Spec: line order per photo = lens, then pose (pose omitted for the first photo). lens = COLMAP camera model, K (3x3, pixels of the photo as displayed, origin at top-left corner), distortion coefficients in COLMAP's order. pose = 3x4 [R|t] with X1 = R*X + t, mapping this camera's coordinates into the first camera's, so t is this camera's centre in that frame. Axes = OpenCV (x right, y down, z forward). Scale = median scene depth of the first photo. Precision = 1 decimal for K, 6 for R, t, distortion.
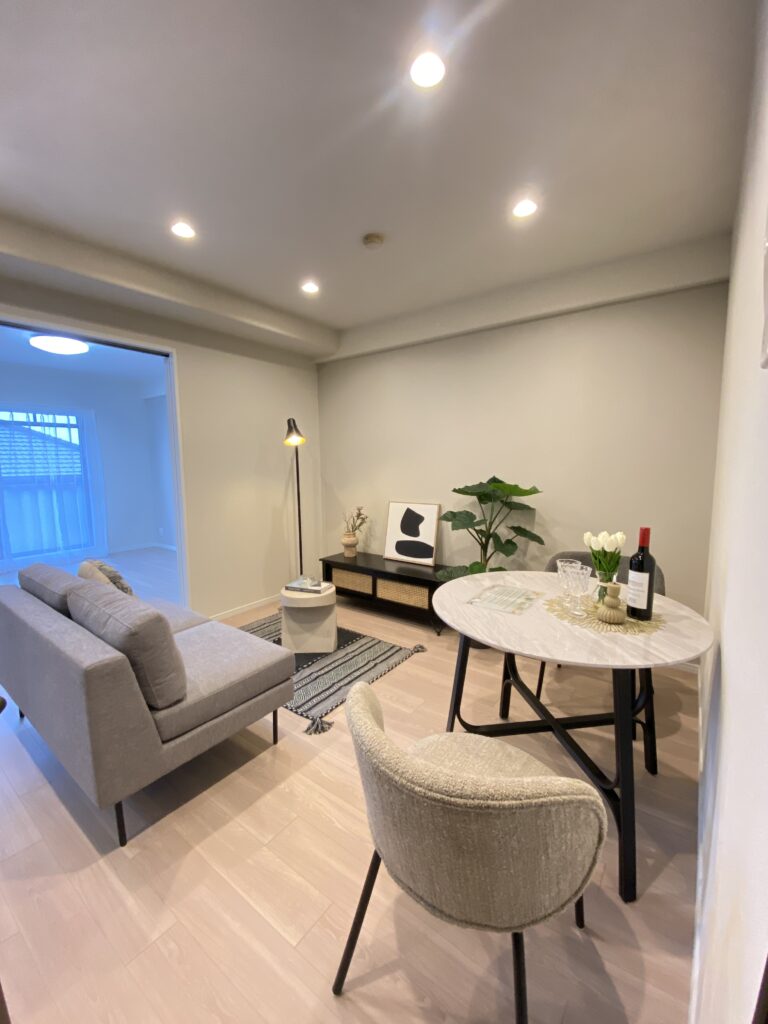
lens RADIAL K [[413.7, 0, 385.6], [0, 413.7, 506.4], [0, 0, 1]] dist [0.031713, -0.026749]
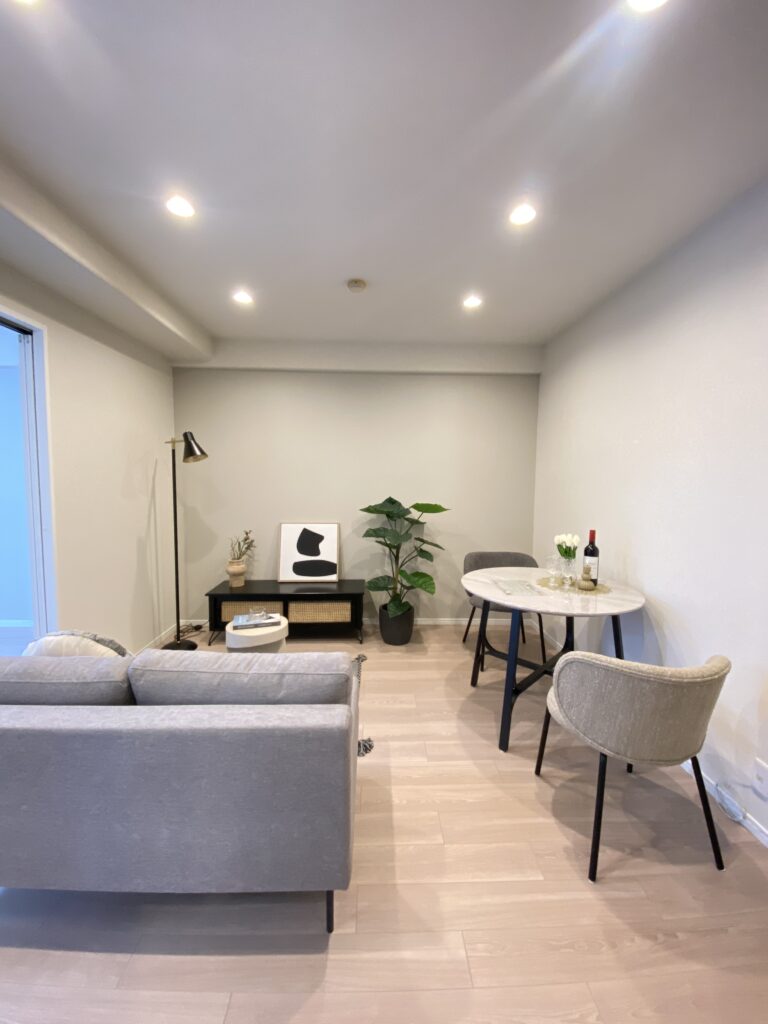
lens RADIAL K [[413.7, 0, 385.6], [0, 413.7, 506.4], [0, 0, 1]] dist [0.031713, -0.026749]
pose [[0.783639, -0.029530, 0.620514, -0.473282], [0.051155, 0.998545, -0.017083, -0.025538], [-0.619106, 0.045129, 0.784009, 0.089100]]
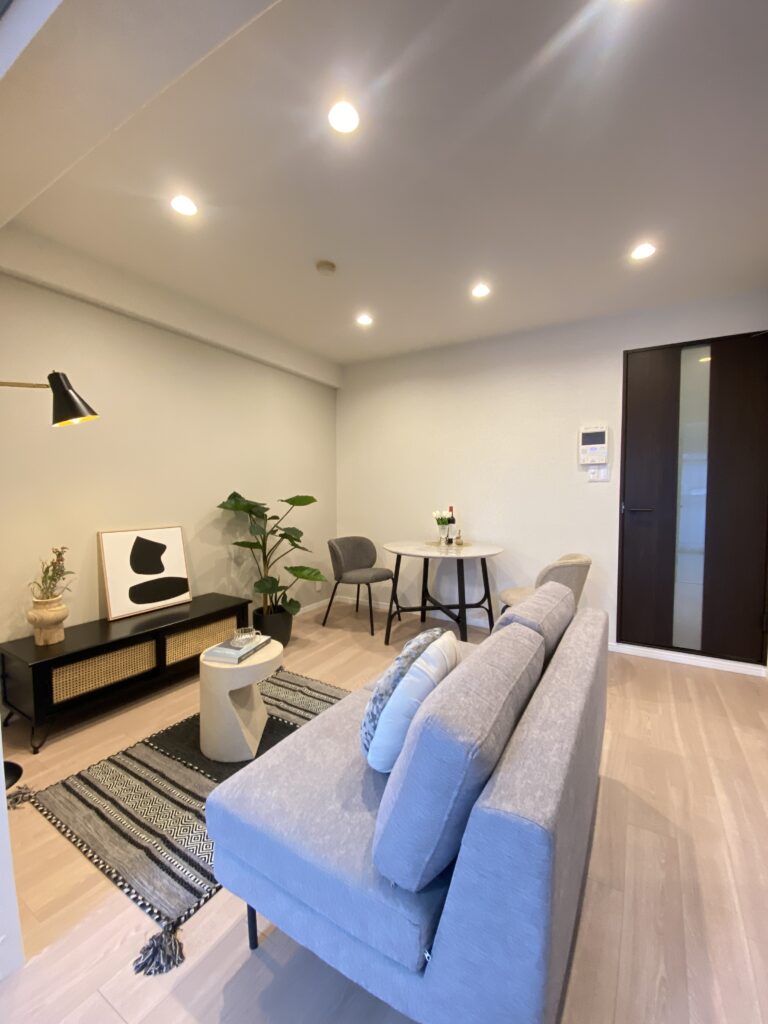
lens RADIAL K [[413.7, 0, 385.6], [0, 413.7, 506.4], [0, 0, 1]] dist [0.031713, -0.026749]
pose [[-0.092547, -0.028677, 0.995295, -0.800137], [0.105815, 0.993641, 0.038469, -0.036272], [-0.990070, 0.108878, -0.088924, 0.715090]]
